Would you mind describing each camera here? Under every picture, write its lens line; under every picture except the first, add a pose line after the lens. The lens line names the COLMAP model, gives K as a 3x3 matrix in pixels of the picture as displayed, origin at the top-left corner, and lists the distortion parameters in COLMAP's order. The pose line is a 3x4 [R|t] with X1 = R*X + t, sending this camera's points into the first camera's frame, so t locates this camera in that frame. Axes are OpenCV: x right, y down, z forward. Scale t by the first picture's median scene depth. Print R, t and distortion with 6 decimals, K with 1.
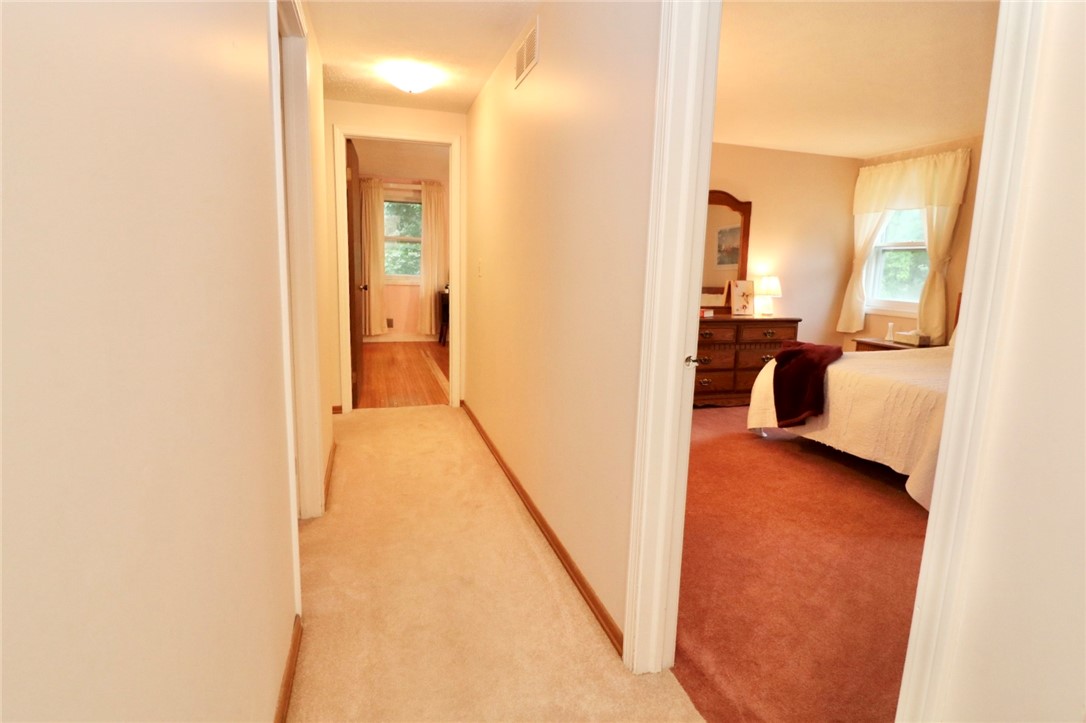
lens RADIAL K [[561.9, 0, 543.0], [0, 561.9, 361.5], [0, 0, 1]] dist [0.001844, -0.014851]
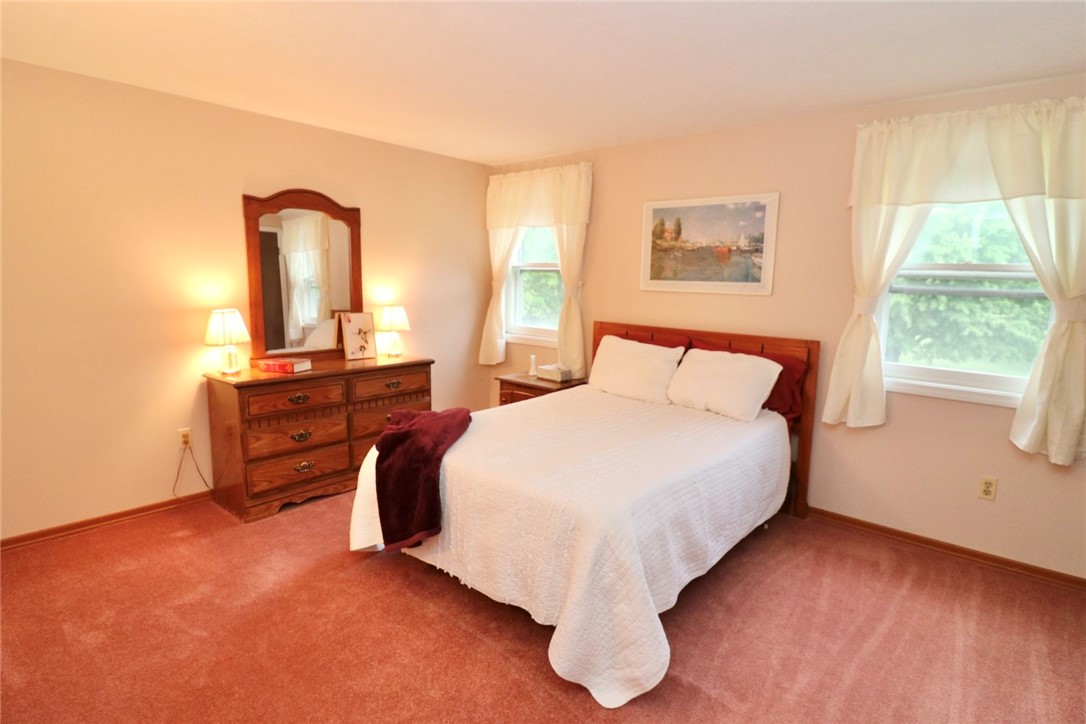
lens RADIAL K [[561.9, 0, 543.0], [0, 561.9, 362.0], [0, 0, 1]] dist [0.001844, -0.014851]
pose [[0.856921, -0.082529, 0.508798, 0.196759], [0.083195, 0.996302, 0.021485, -0.080884], [-0.508689, 0.023918, 0.860618, 0.250640]]
